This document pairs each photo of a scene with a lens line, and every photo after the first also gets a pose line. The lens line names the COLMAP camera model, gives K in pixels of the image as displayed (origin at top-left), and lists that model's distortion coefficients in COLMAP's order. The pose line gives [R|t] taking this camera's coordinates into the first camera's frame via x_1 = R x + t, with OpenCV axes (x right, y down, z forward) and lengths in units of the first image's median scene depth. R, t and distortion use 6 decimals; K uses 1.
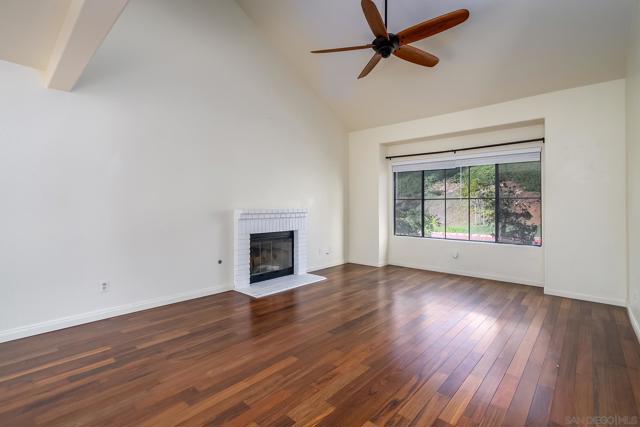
lens RADIAL K [[297.9, 0, 326.7], [0, 297.9, 204.5], [0, 0, 1]] dist [0.001400, 0.000220]
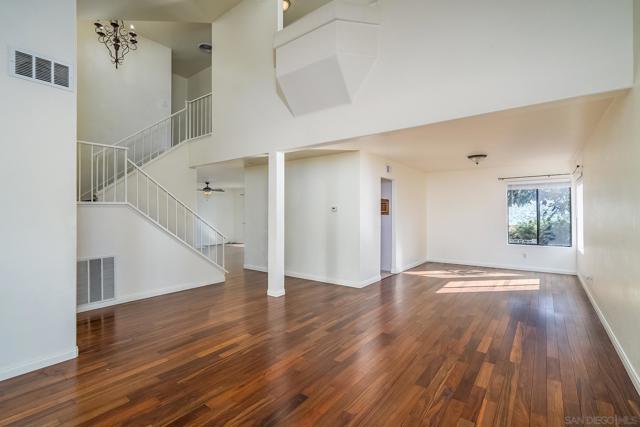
lens RADIAL K [[297.9, 0, 326.7], [0, 297.9, 204.5], [0, 0, 1]] dist [0.001400, 0.000220]
pose [[-0.997723, -0.000829, -0.067438, 0.011162], [0.000819, 0.999702, -0.024413, -0.056882], [0.067438, -0.024412, -0.997425, 2.126637]]
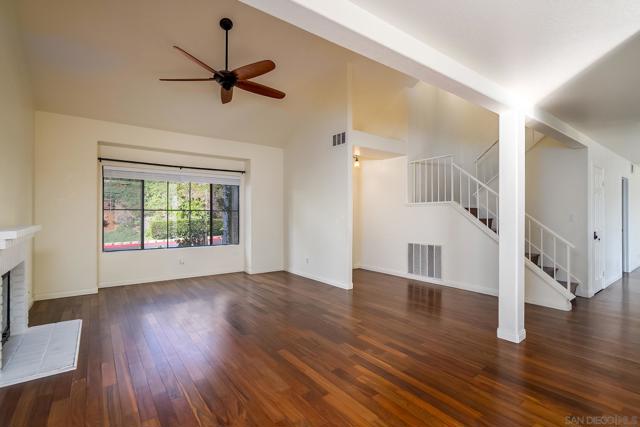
lens RADIAL K [[297.9, 0, 326.7], [0, 297.9, 204.5], [0, 0, 1]] dist [0.001400, 0.000220]
pose [[0.188537, 0.022089, 0.981818, -1.239996], [-0.004859, 0.999756, -0.021559, -0.044417], [-0.982054, -0.000706, 0.188599, 0.586864]]
